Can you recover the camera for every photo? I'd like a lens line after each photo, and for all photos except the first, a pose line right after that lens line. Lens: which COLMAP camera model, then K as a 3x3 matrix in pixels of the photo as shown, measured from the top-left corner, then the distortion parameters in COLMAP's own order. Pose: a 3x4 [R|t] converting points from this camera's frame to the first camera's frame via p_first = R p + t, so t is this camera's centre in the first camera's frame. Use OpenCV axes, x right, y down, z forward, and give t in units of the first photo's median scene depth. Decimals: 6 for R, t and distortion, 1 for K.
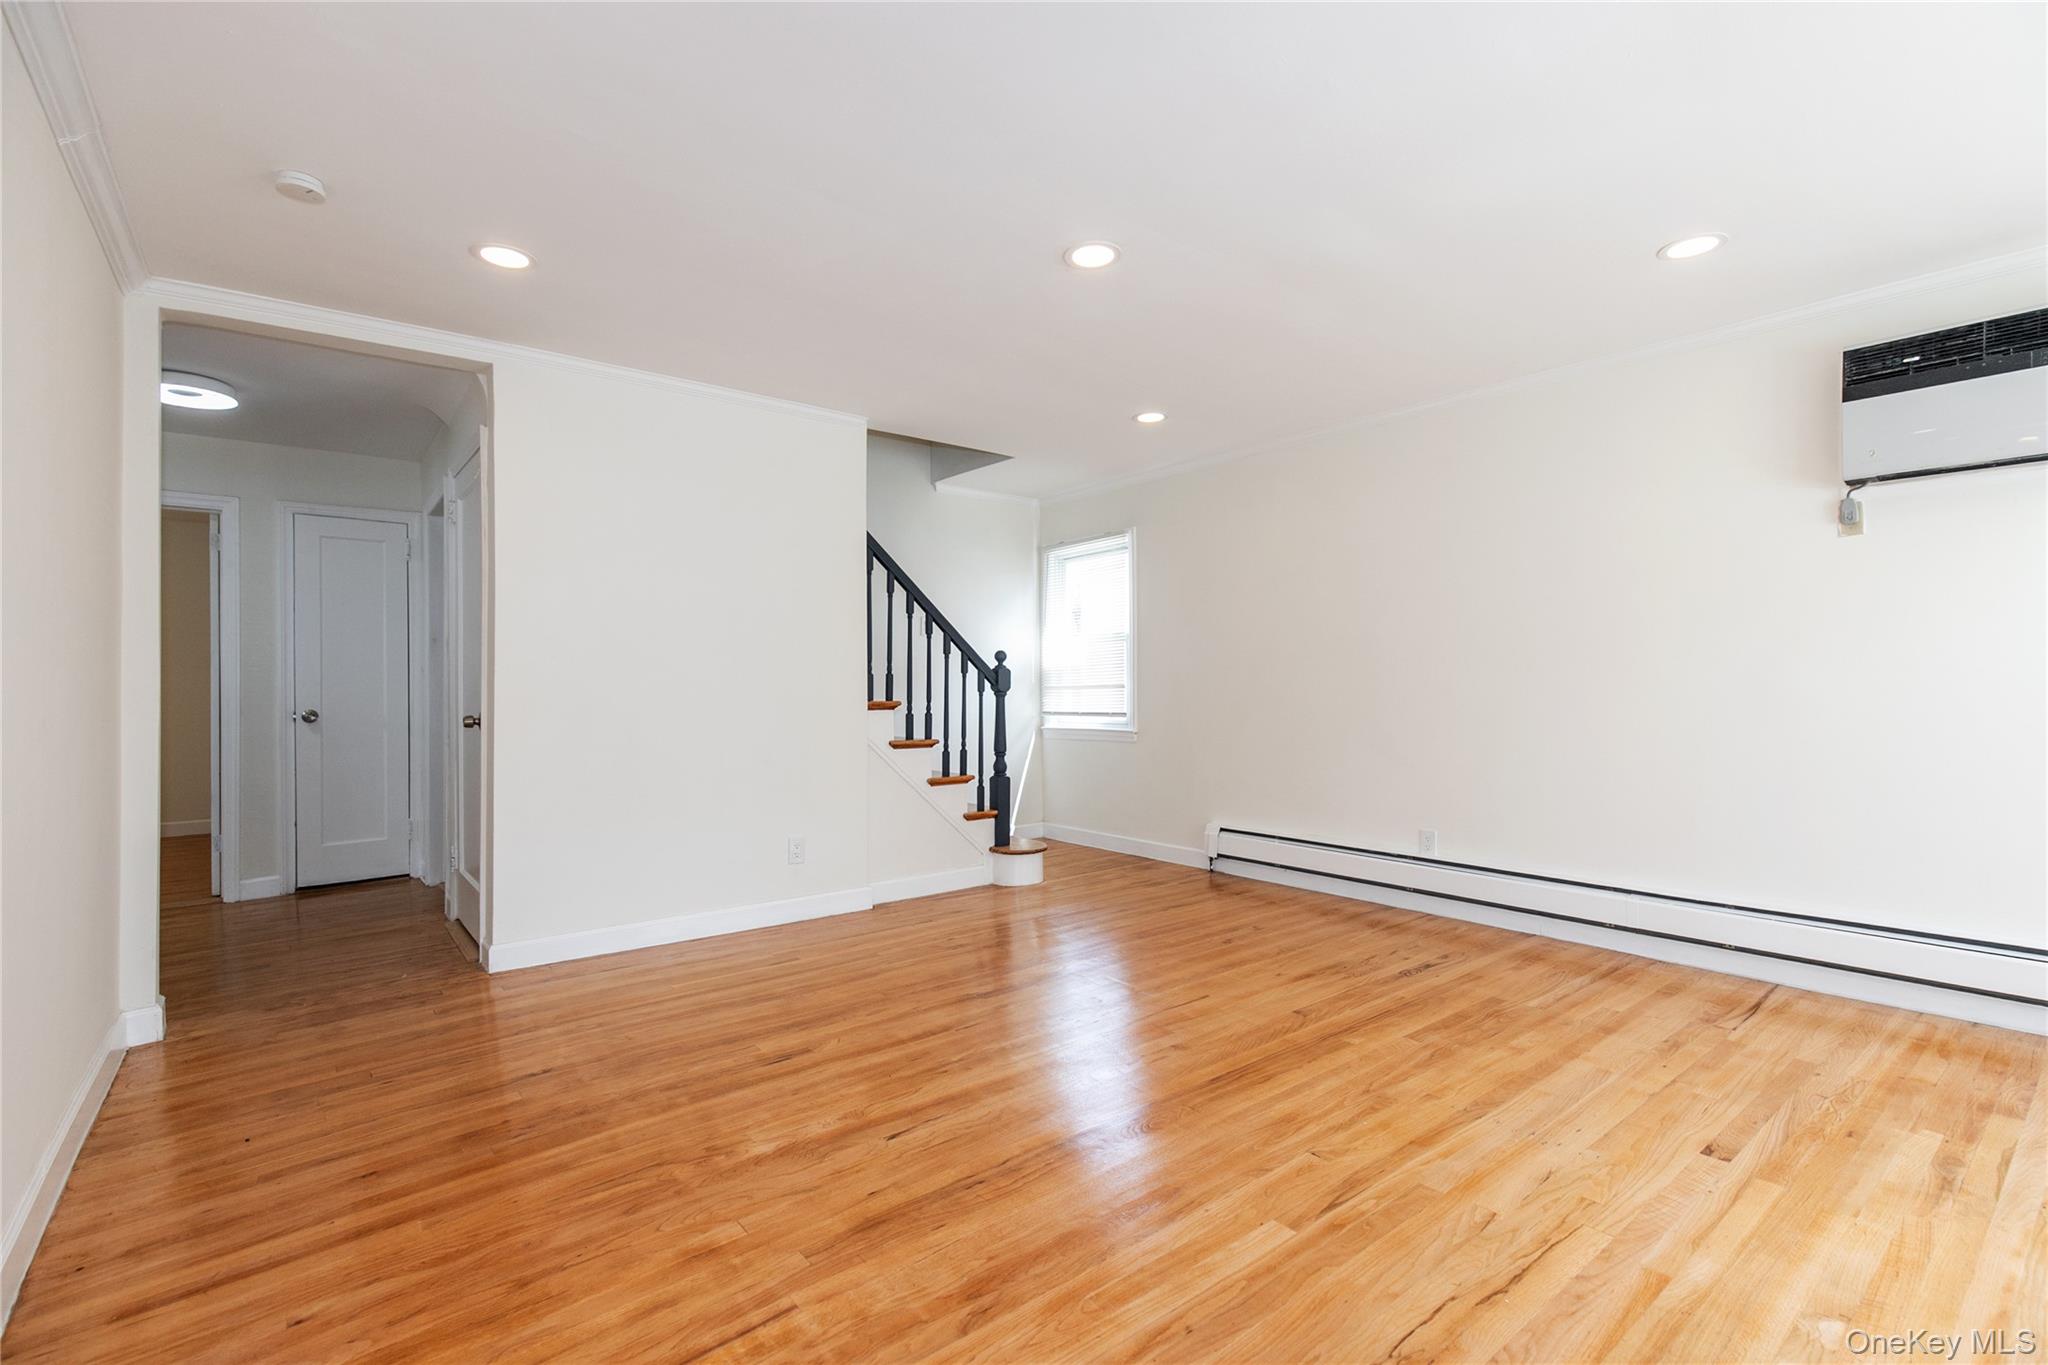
lens RADIAL K [[931.2, 0, 1029.2], [0, 931.2, 691.2], [0, 0, 1]] dist [0.009048, -0.000048]
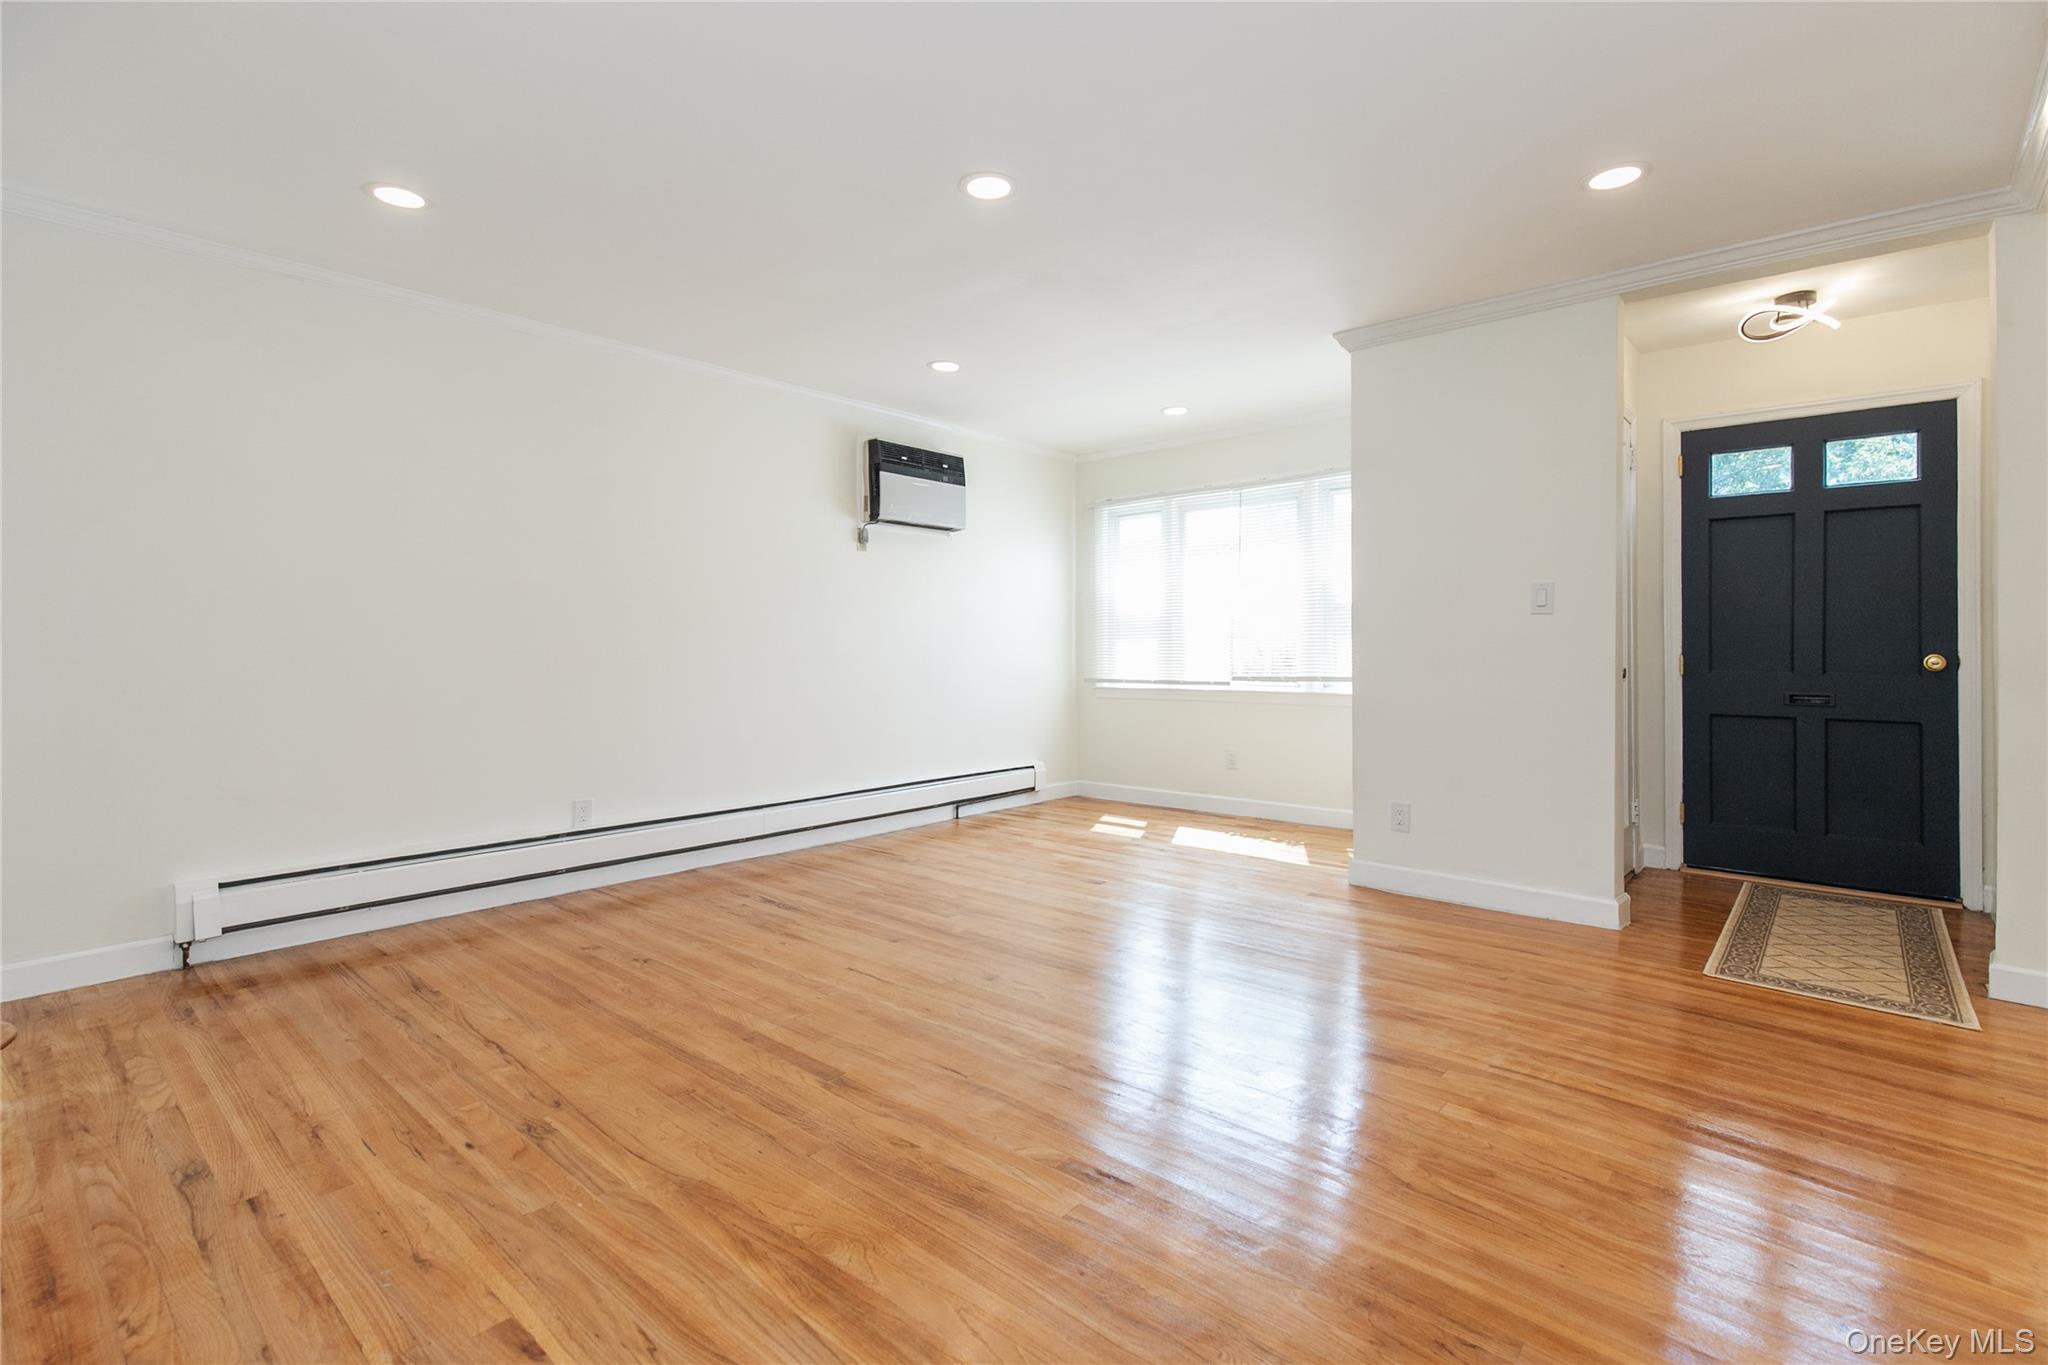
lens RADIAL K [[931.2, 0, 1070.6], [0, 931.2, 643.3], [0, 0, 1]] dist [0.009048, -0.000048]
pose [[-0.194277, 0.011815, 0.980876, -1.198400], [0.006926, 0.999919, -0.010672, 0.017911], [-0.980922, 0.004721, -0.194343, 1.488724]]
